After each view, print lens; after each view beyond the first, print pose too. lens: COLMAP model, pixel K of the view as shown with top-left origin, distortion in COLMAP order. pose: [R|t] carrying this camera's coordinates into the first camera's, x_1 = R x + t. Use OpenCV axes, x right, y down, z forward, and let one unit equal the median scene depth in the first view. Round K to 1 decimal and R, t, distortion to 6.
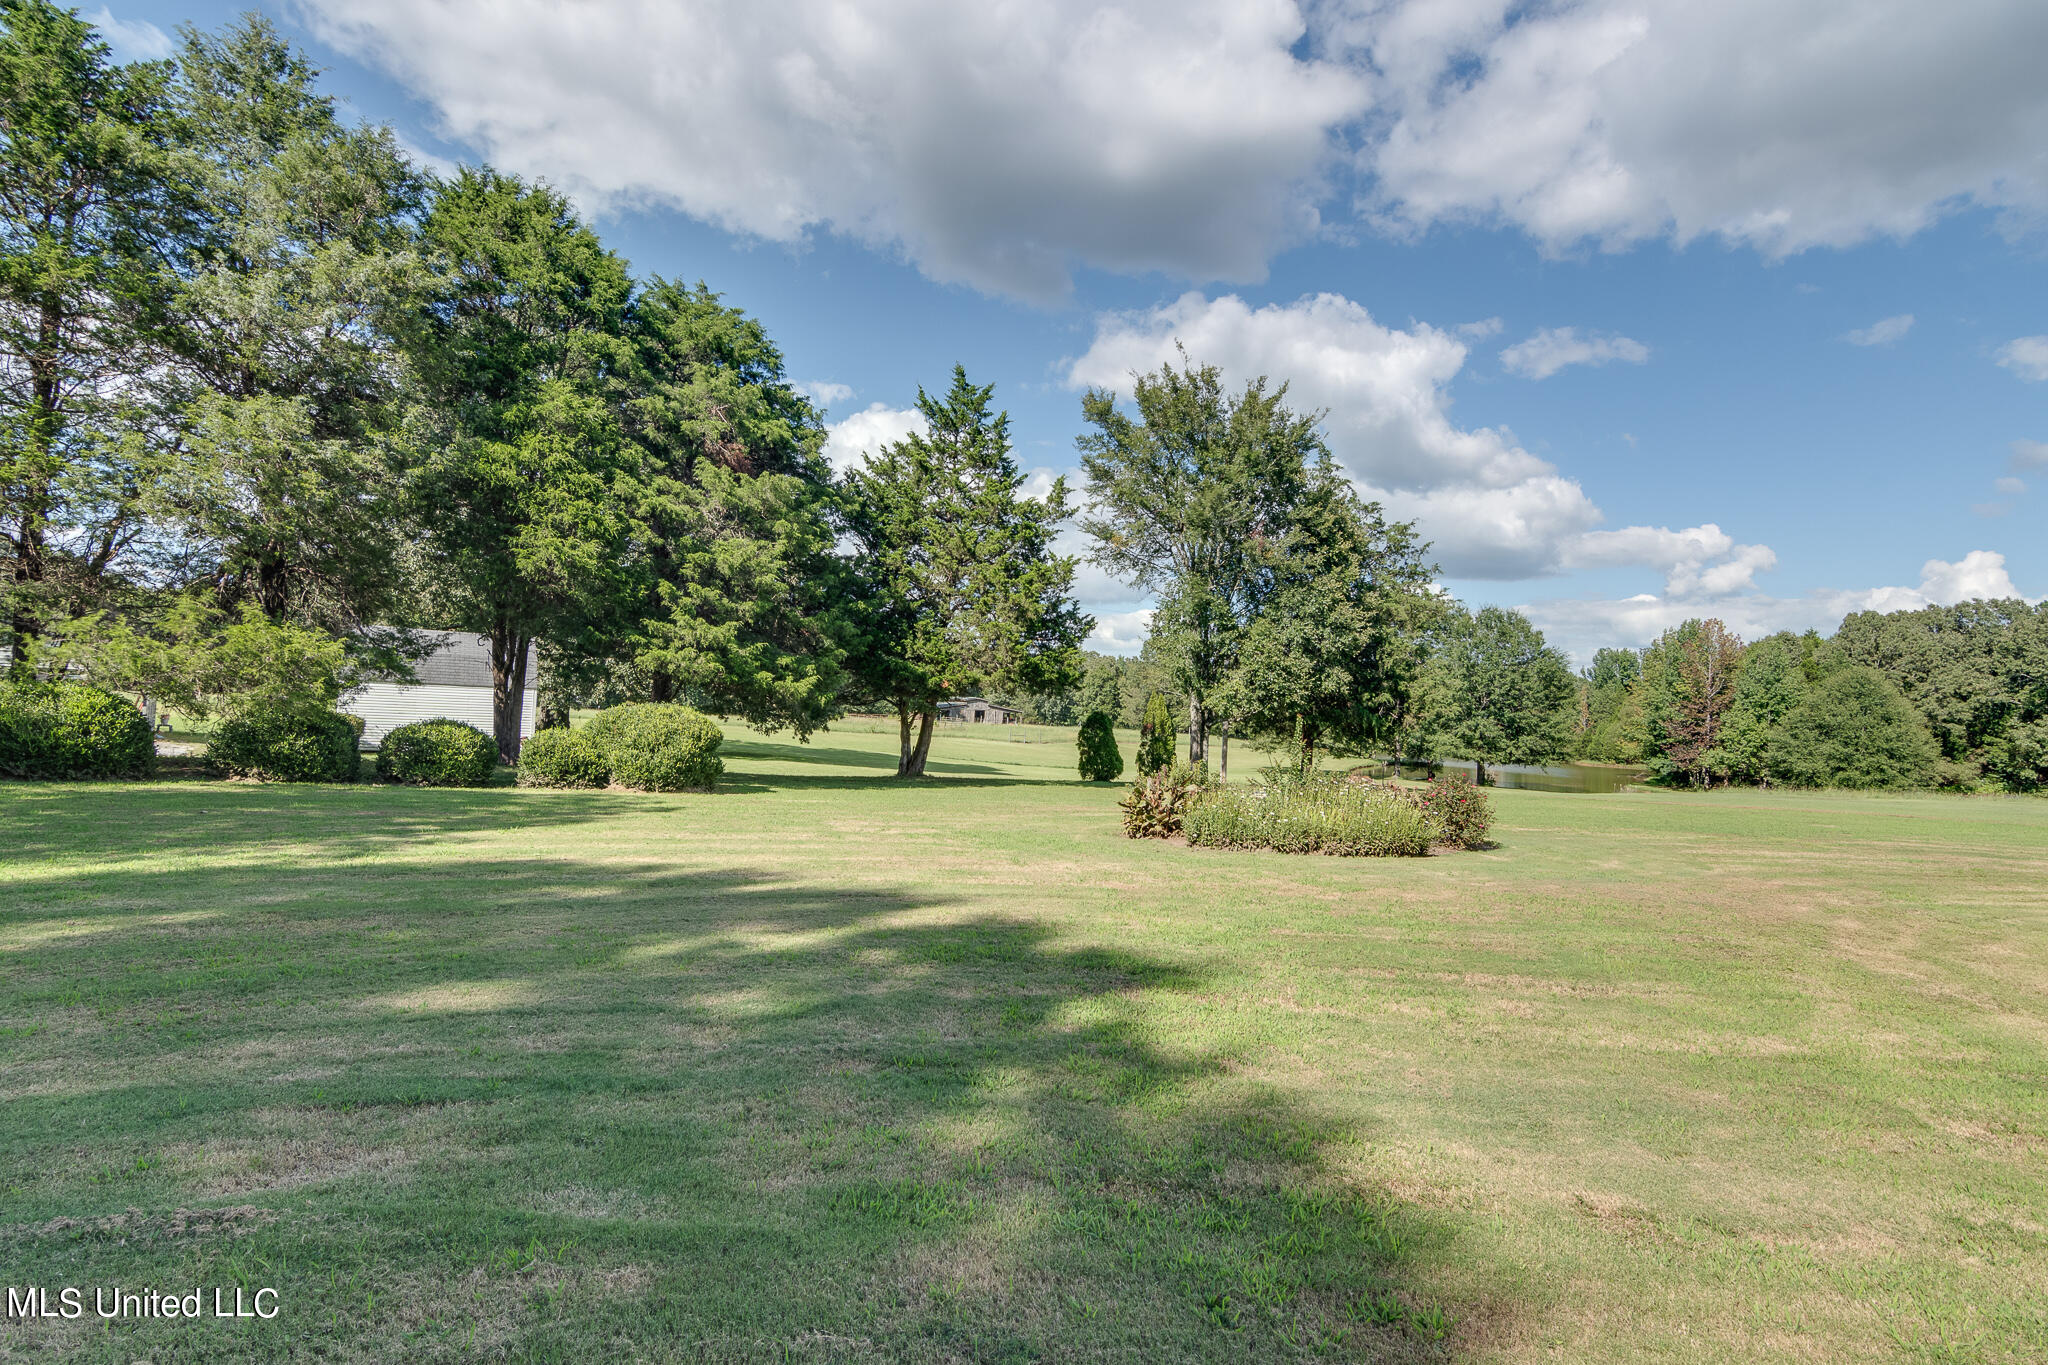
lens RADIAL K [[1011.9, 0, 1042.6], [0, 1011.9, 693.4], [0, 0, 1]] dist [0.000568, 0.001767]
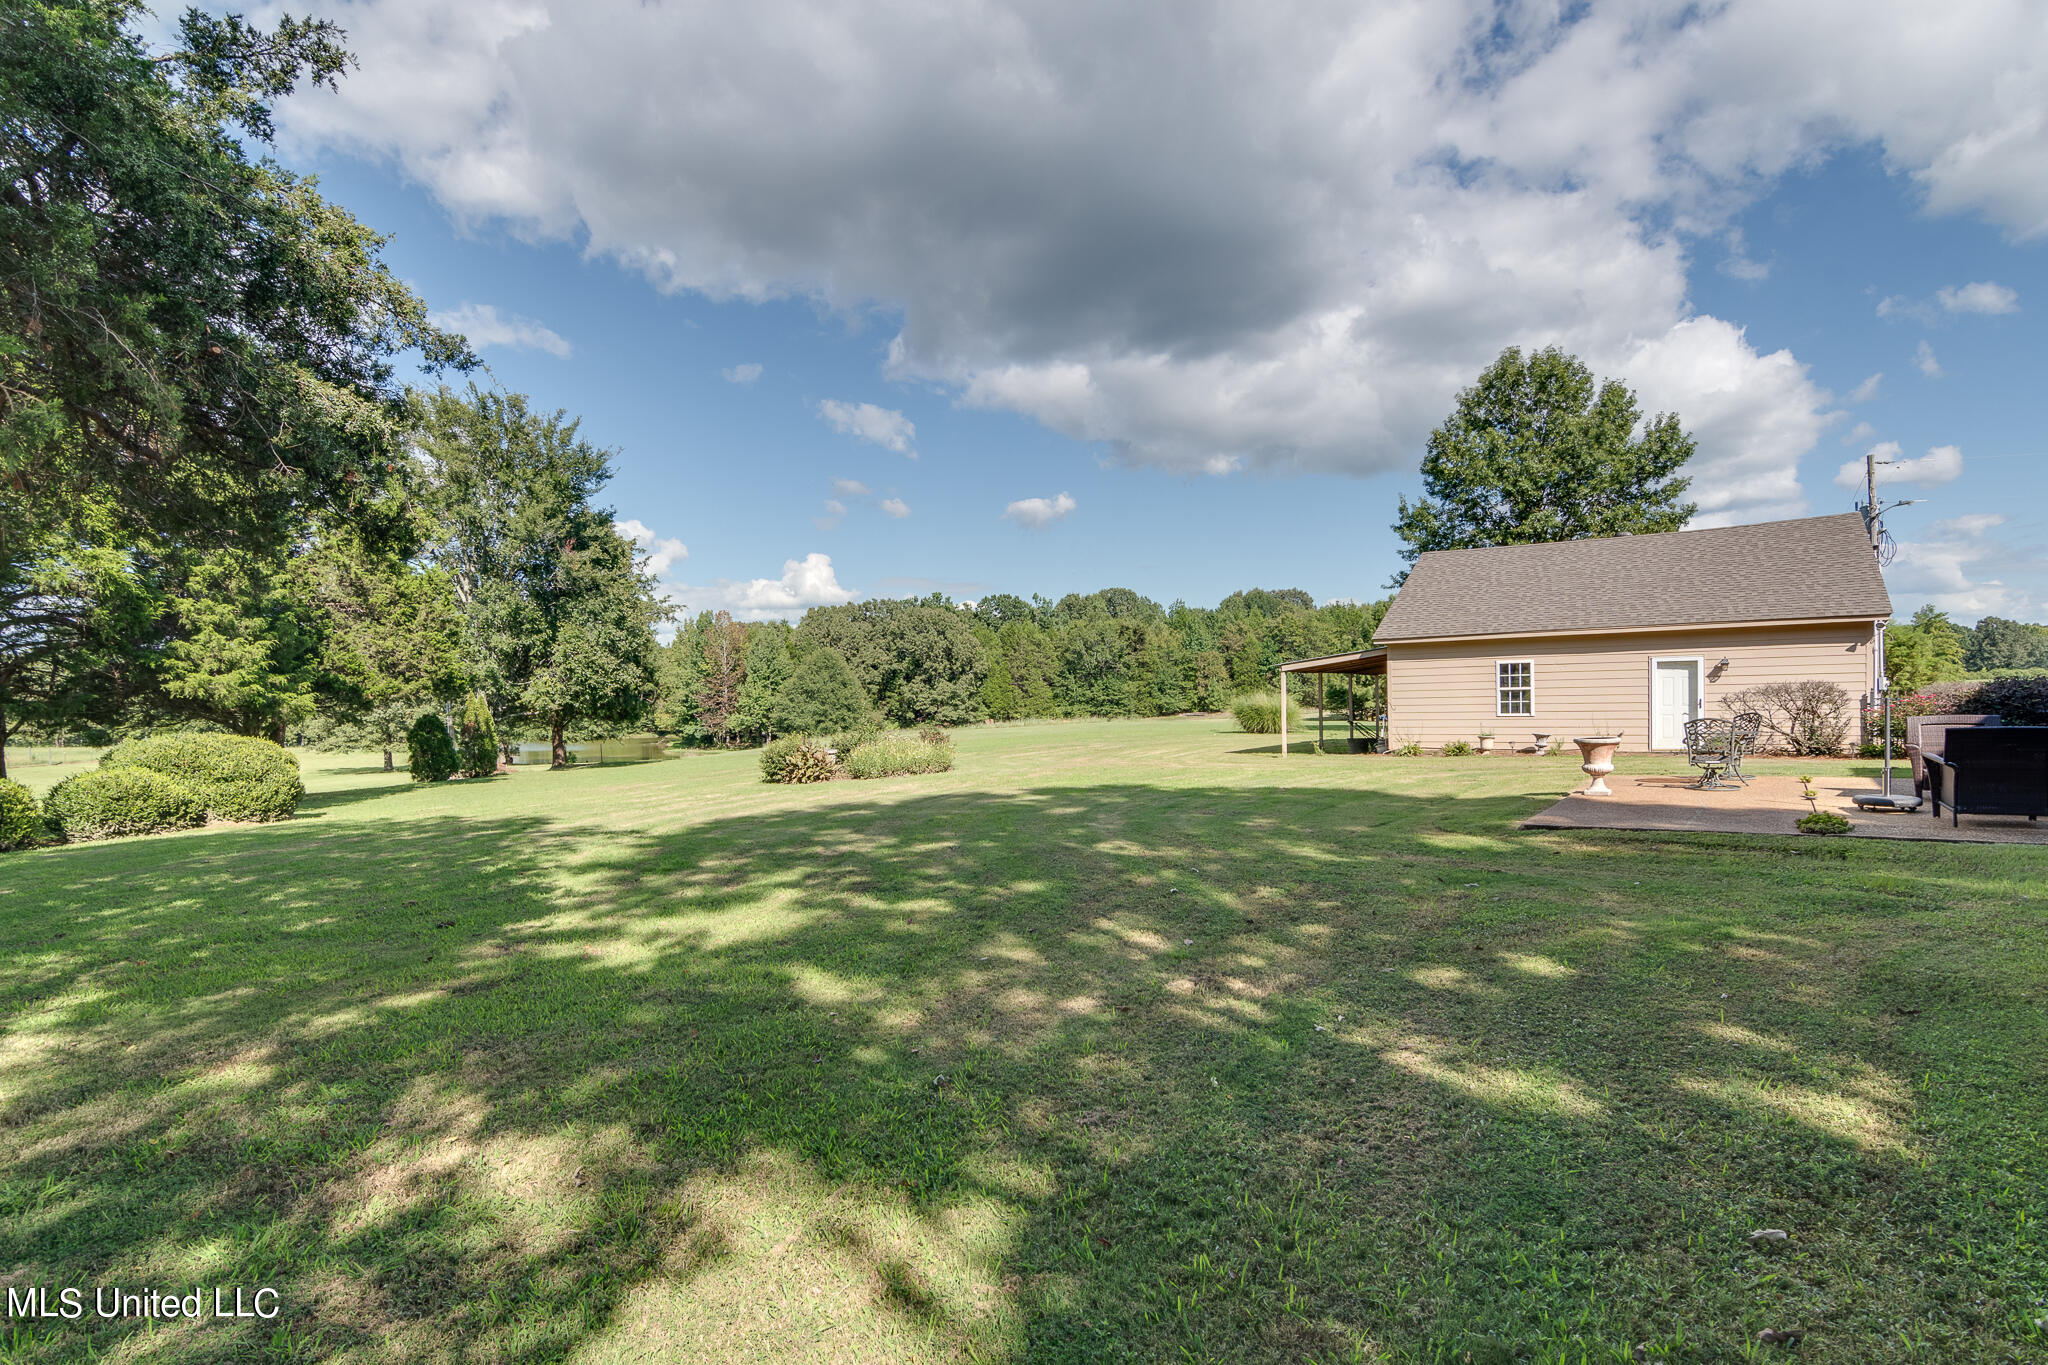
lens RADIAL K [[1039.6, 0, 1012.3], [0, 1039.6, 665.7], [0, 0, 1]] dist [-0.006625, -0.000189]
pose [[0.581704, -0.033717, 0.812702, -0.192605], [0.039317, 0.999138, 0.013311, -0.009241], [-0.812450, 0.024210, 0.582528, -0.038056]]
